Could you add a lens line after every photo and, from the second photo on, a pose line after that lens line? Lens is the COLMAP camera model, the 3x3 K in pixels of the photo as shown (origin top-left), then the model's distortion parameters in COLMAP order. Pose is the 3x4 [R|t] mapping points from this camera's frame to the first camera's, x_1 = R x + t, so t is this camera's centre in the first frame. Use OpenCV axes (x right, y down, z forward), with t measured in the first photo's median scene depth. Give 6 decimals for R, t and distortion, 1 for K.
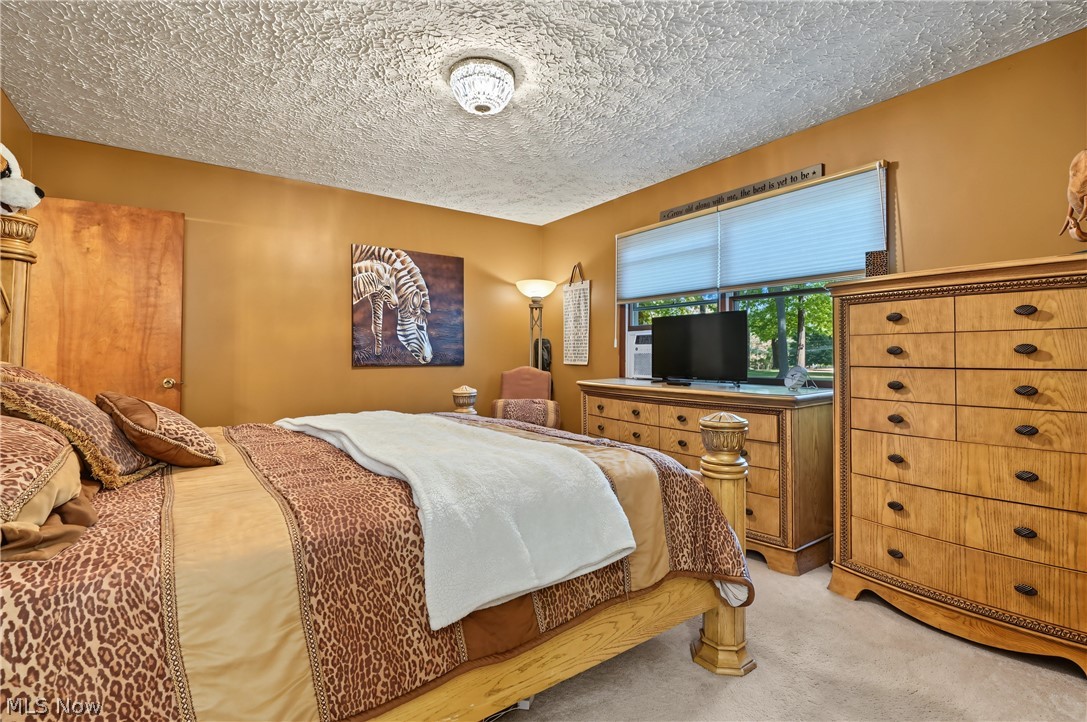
lens RADIAL K [[504.7, 0, 544.4], [0, 504.7, 357.6], [0, 0, 1]] dist [-0.003443, 0.001936]
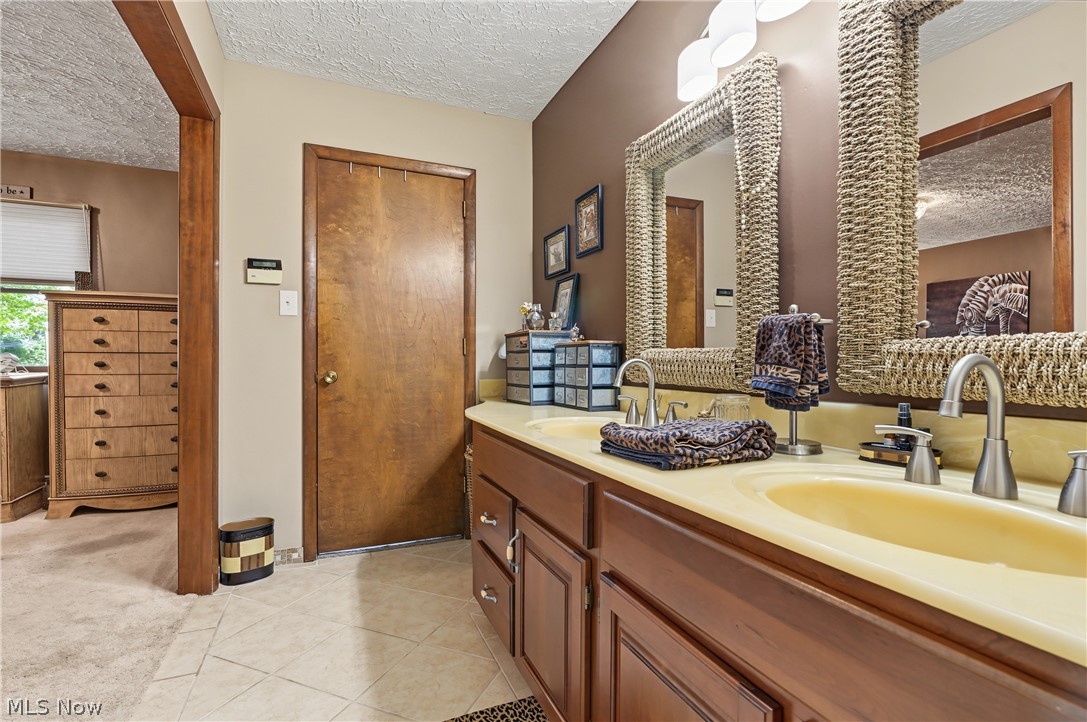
lens RADIAL K [[504.7, 0, 550.9], [0, 504.7, 364.6], [0, 0, 1]] dist [-0.003443, 0.001936]
pose [[0.217837, -0.005738, 0.975968, -0.461359], [0.001419, 0.999984, 0.005563, 0.046016], [-0.975984, 0.000173, 0.217842, -0.619491]]
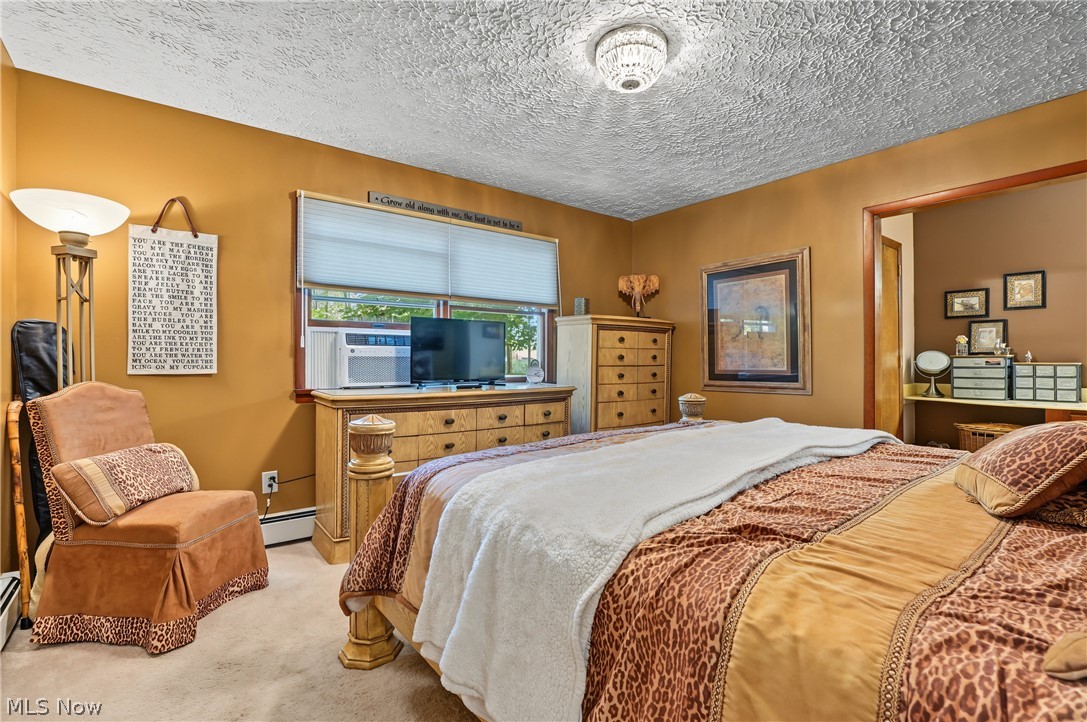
lens RADIAL K [[504.7, 0, 537.5], [0, 504.7, 359.8], [0, 0, 1]] dist [-0.003443, 0.001936]
pose [[-0.042833, -0.002658, 0.999079, -1.087153], [0.000204, 0.999996, 0.002669, -0.008181], [-0.999082, 0.000318, -0.042833, 1.288353]]
